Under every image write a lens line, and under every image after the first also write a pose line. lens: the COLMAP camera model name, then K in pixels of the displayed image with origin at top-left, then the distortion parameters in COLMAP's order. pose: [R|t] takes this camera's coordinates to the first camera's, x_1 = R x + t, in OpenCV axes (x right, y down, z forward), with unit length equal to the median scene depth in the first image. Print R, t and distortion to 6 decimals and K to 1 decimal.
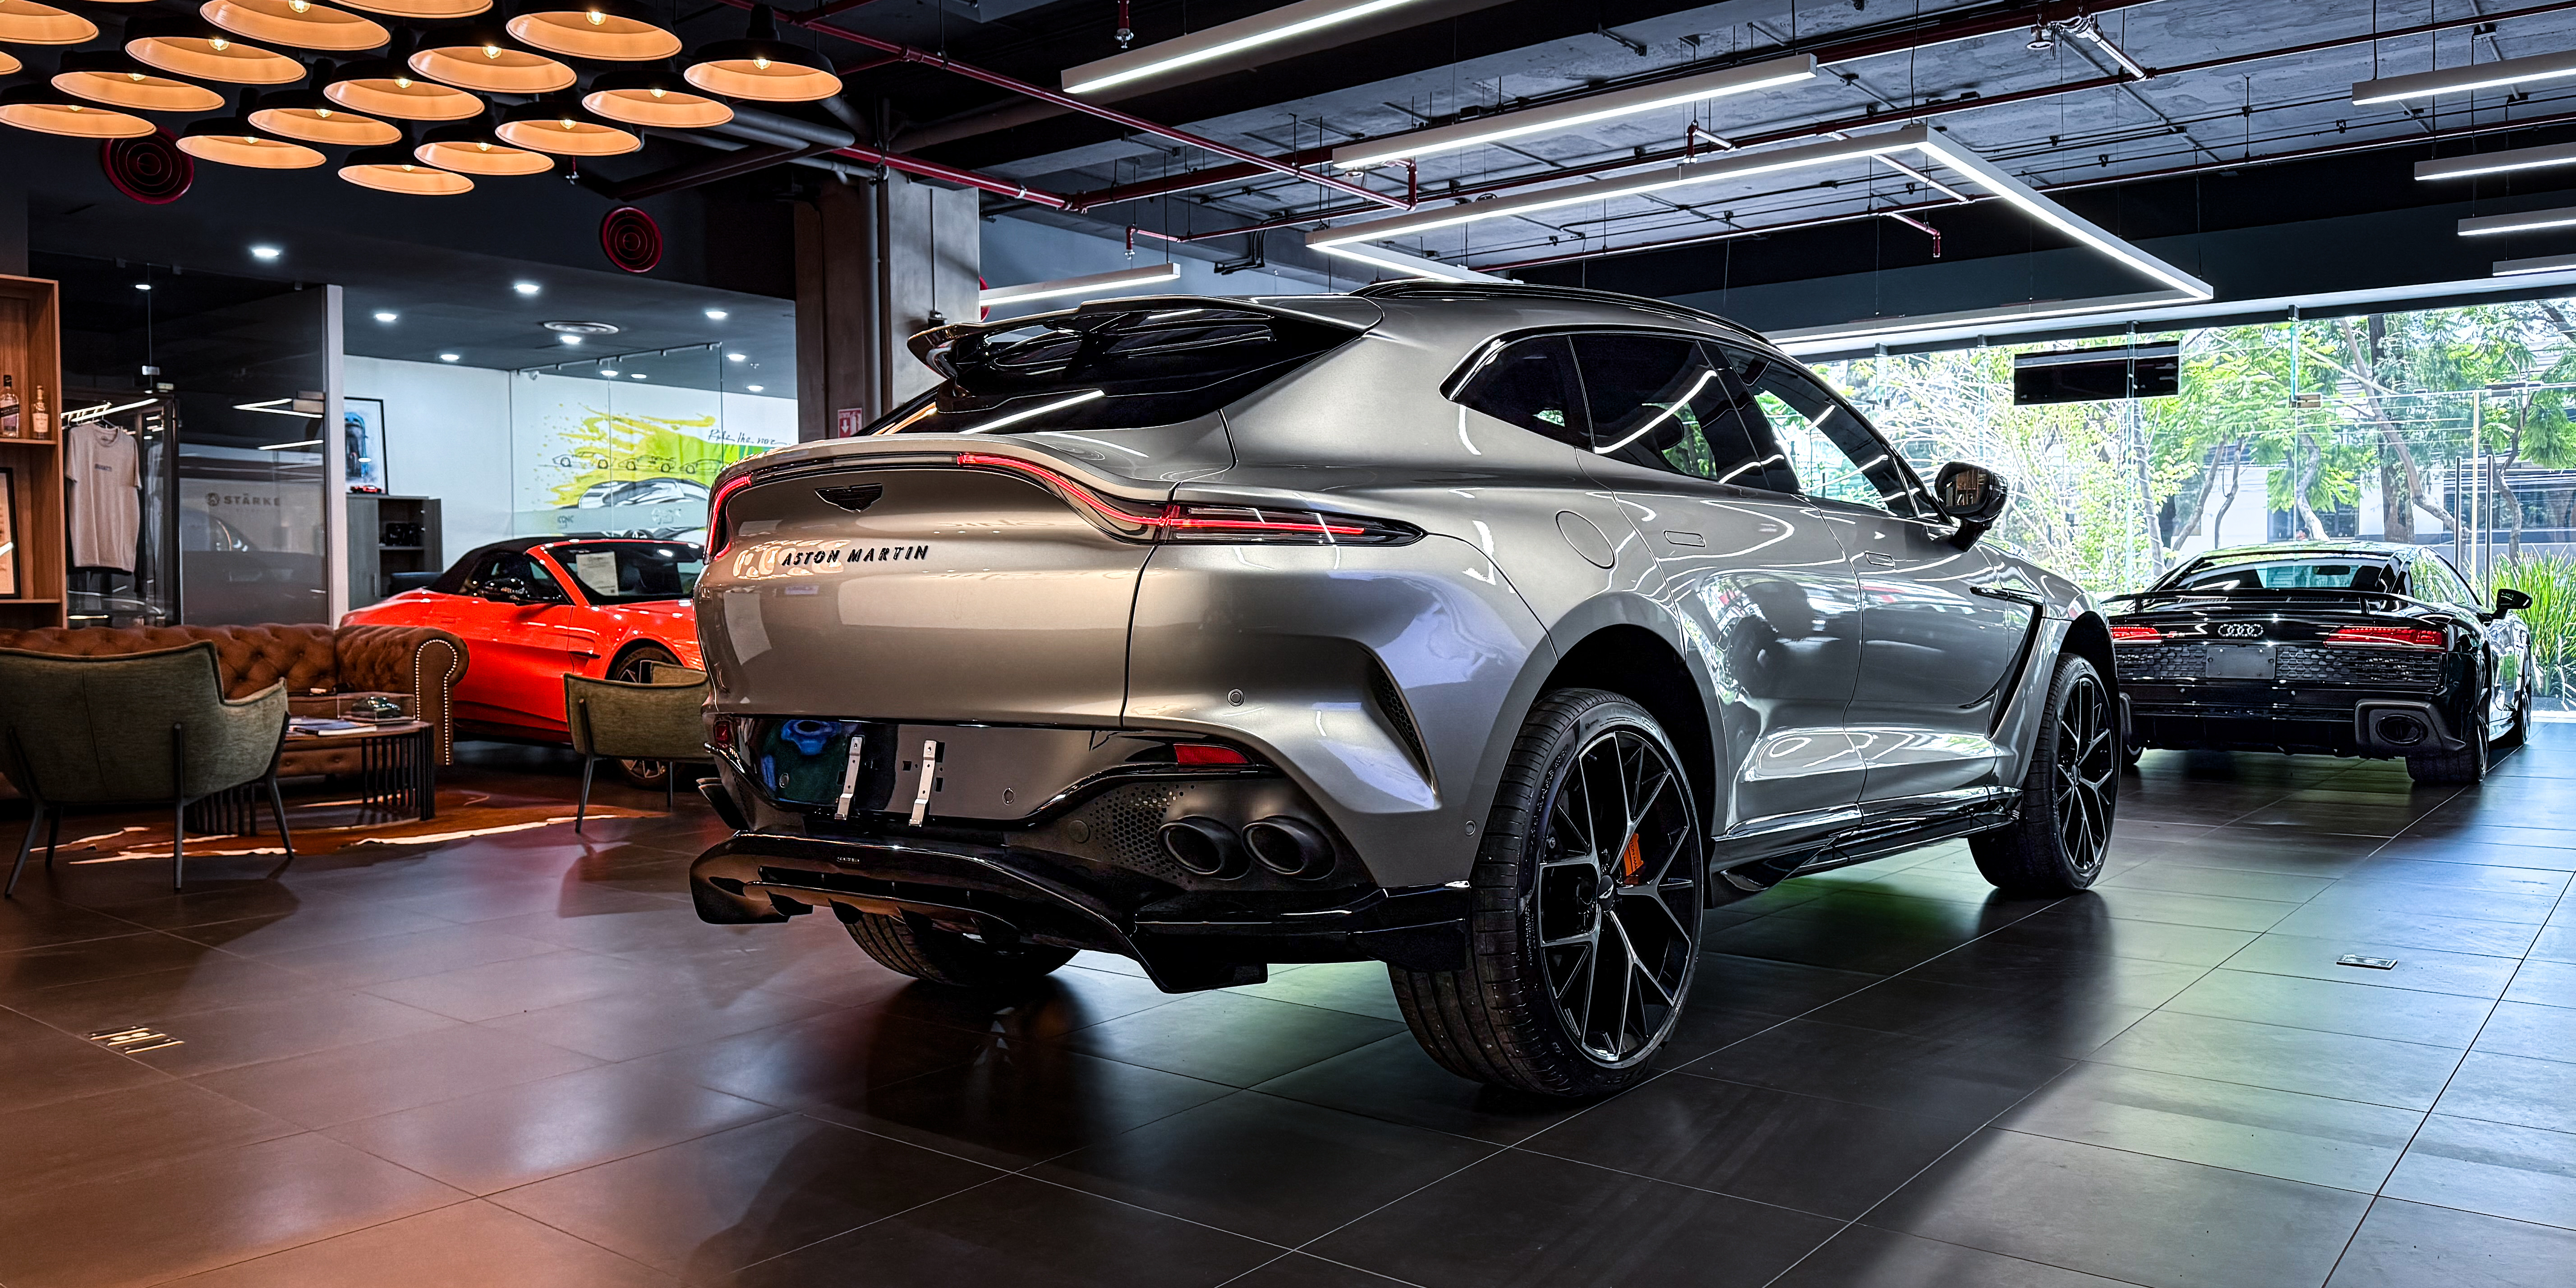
lens RADIAL K [[1780.4, 0, 1288.0], [0, 1780.4, 644.0], [0, 0, 1]] dist [0.093550, -0.145568]
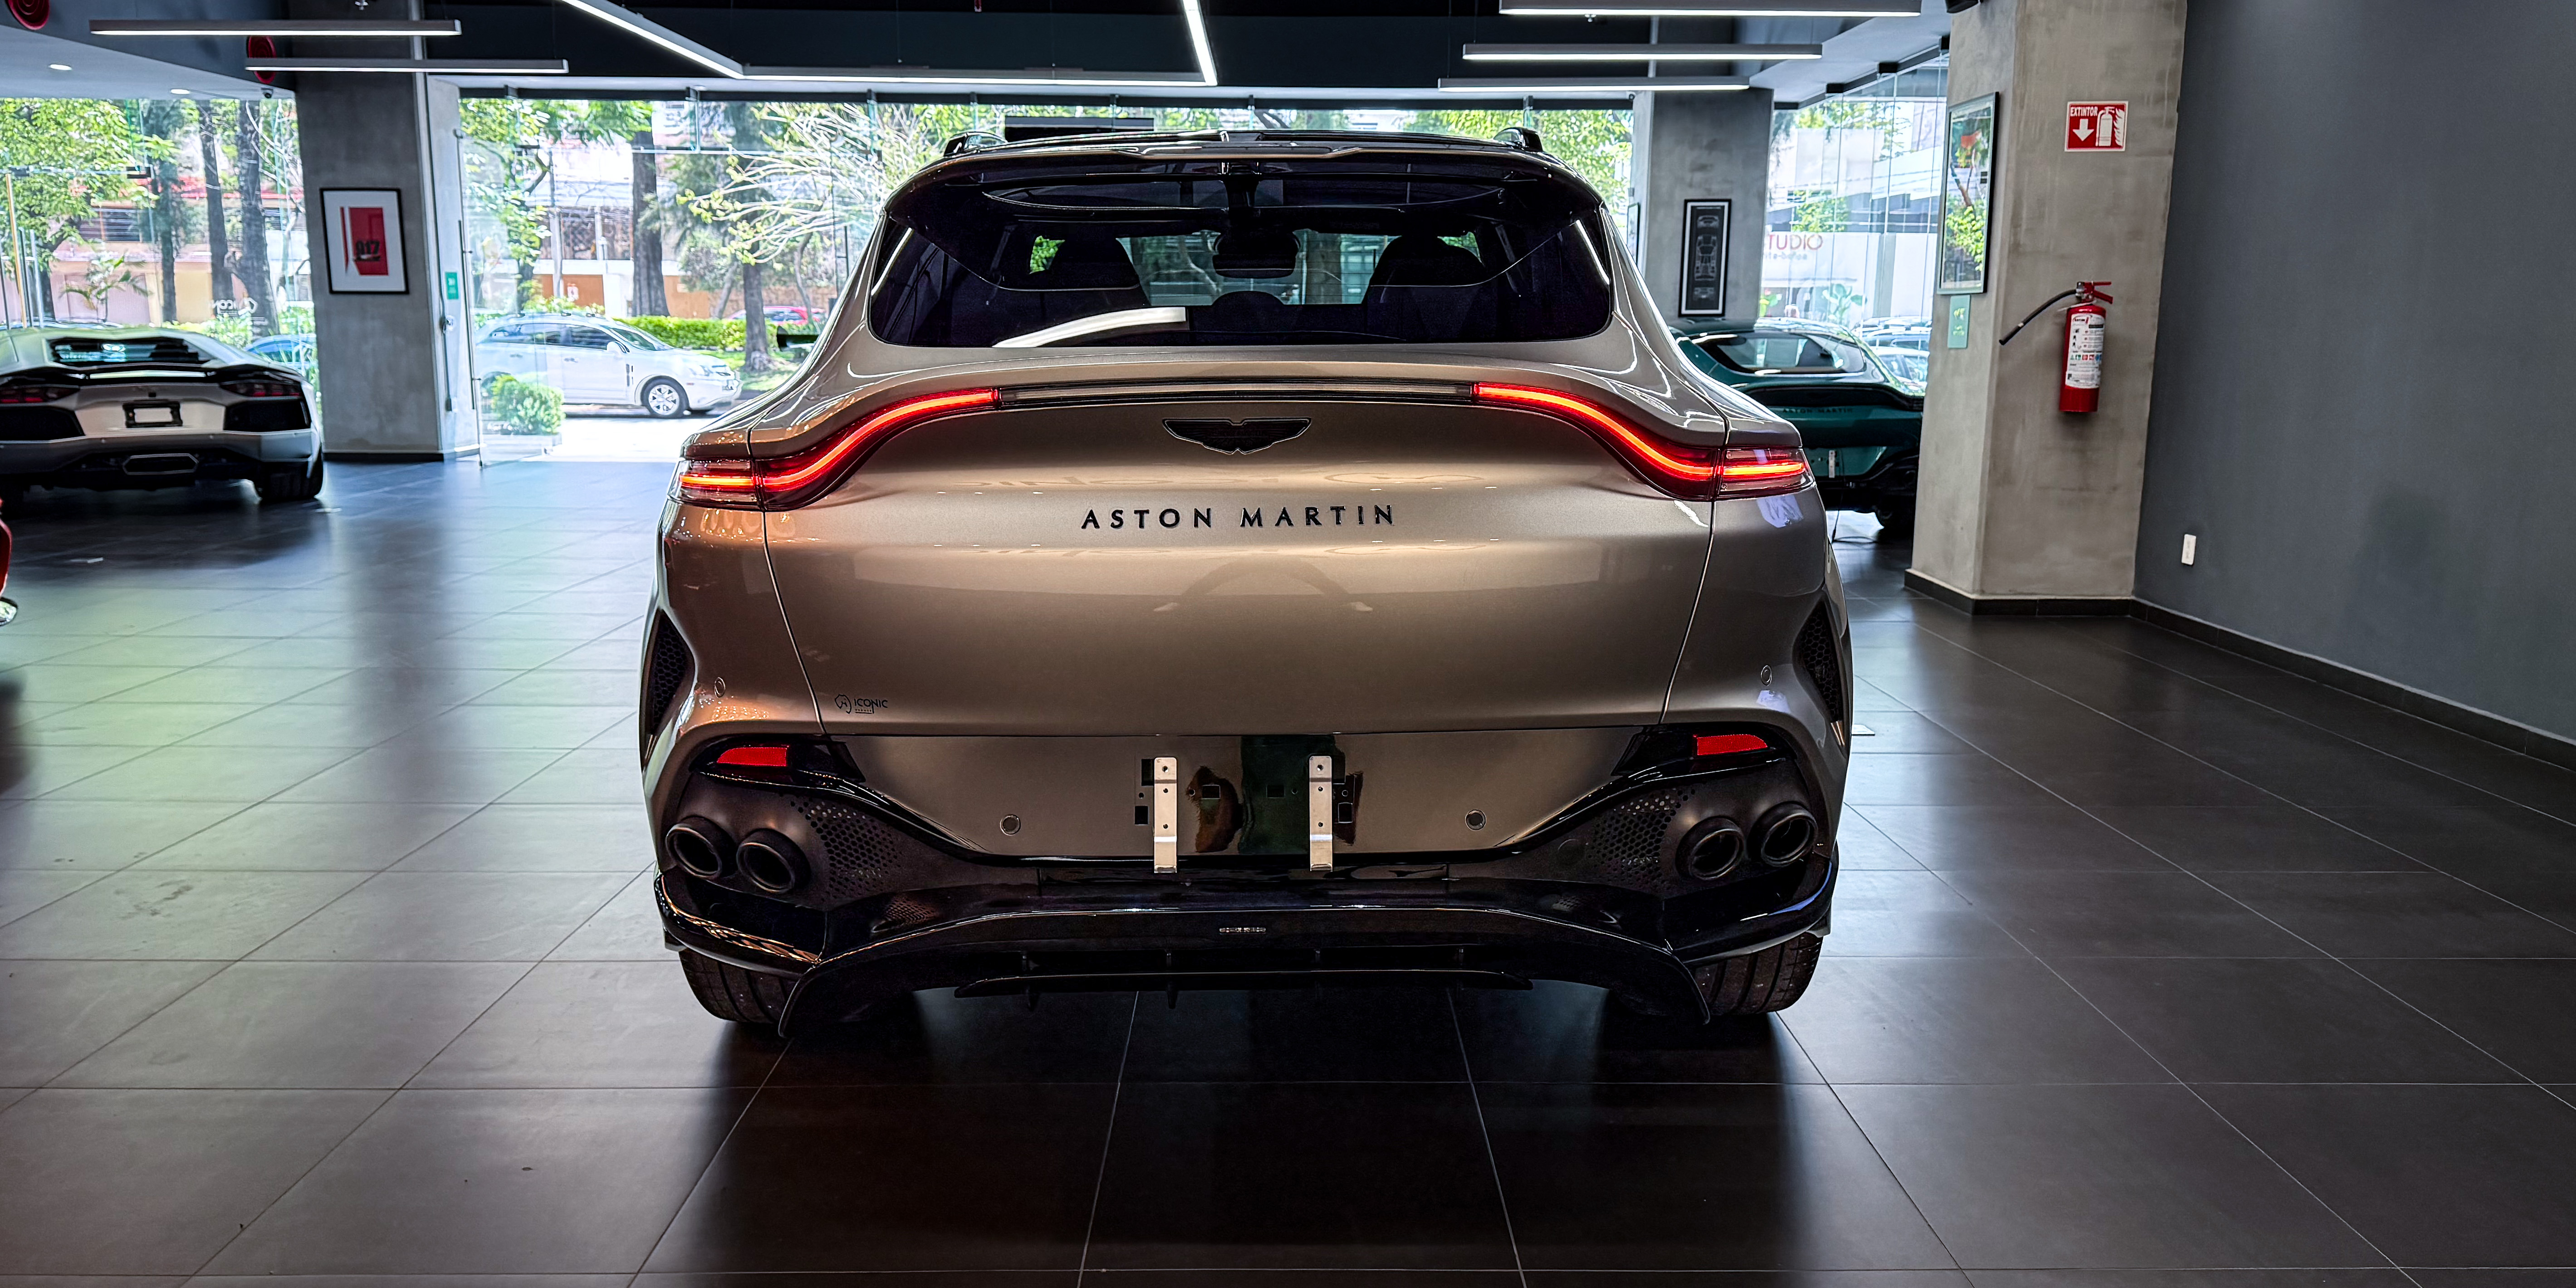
lens RADIAL K [[1780.4, 0, 1288.0], [0, 1780.4, 644.0], [0, 0, 1]] dist [0.093550, -0.145568]
pose [[0.796248, -0.098061, 0.596970, -0.654104], [0.008690, 0.988528, 0.150789, -0.105081], [-0.604908, -0.114877, 0.787965, 0.423241]]
